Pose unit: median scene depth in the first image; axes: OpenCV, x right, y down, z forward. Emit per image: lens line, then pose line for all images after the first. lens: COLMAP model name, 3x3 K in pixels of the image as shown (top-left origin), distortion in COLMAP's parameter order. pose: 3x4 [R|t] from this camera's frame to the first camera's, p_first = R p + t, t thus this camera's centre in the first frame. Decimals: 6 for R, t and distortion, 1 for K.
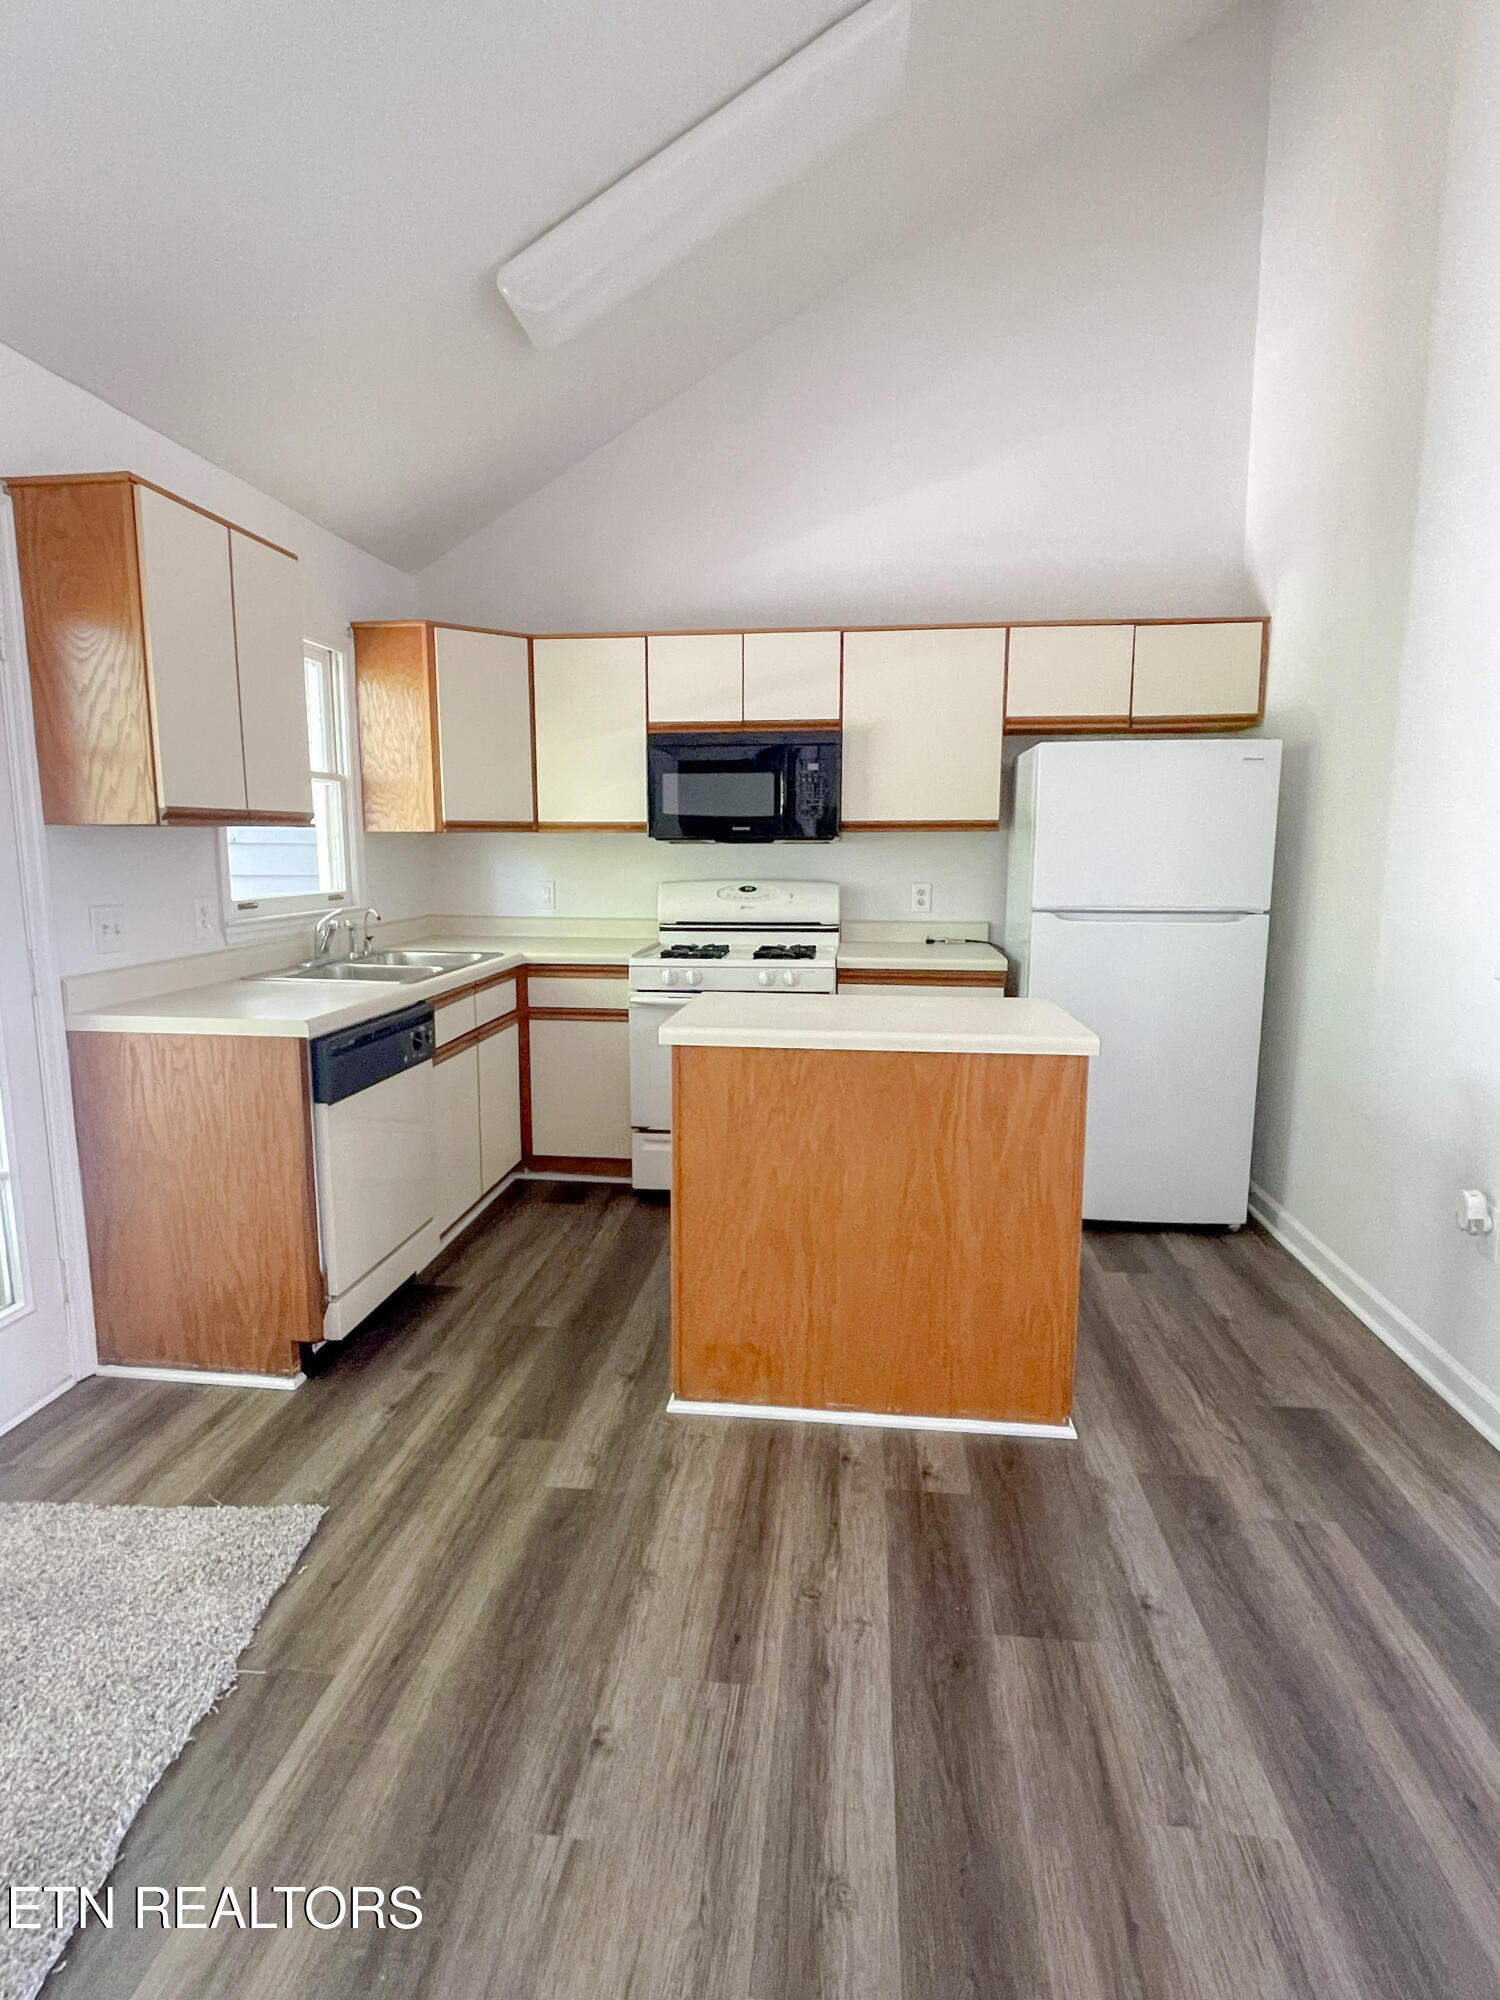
lens RADIAL K [[1026.4, 0, 750.0], [0, 1026.4, 1000.0], [0, 0, 1]] dist [-0.004406, -0.000991]
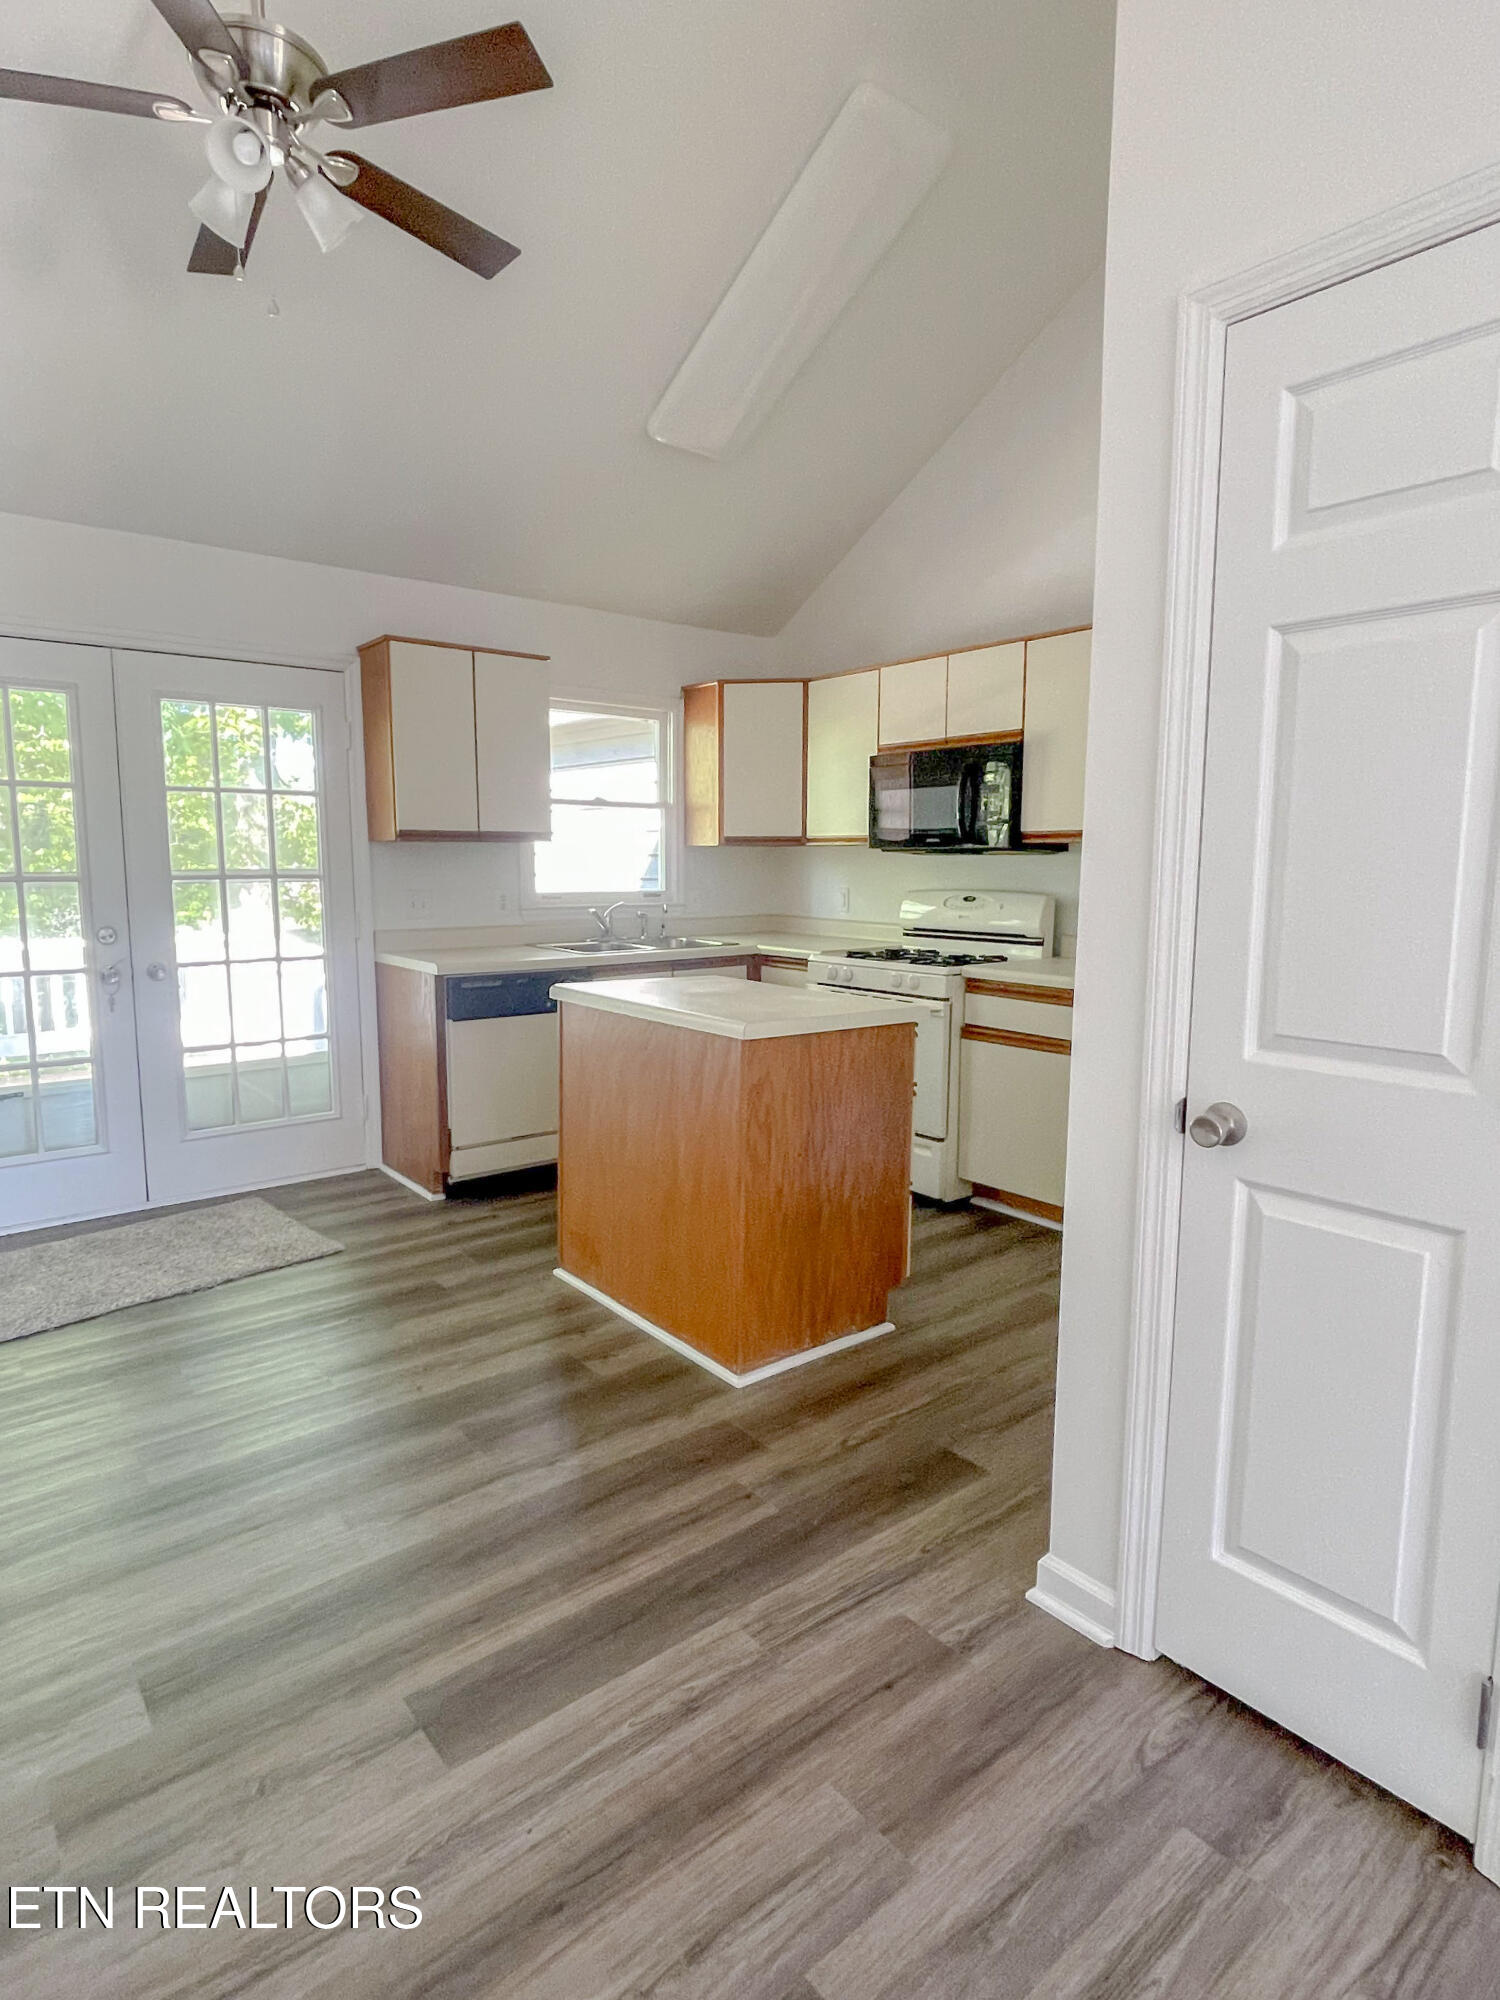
lens RADIAL K [[1062.9, 0, 750.0], [0, 1062.9, 1000.0], [0, 0, 1]] dist [0.004514, 0.000614]
pose [[0.714245, 0.091765, -0.693854, 0.664950], [-0.109332, 0.993826, 0.018893, -0.004335], [0.691303, 0.062366, 0.719868, 0.101756]]
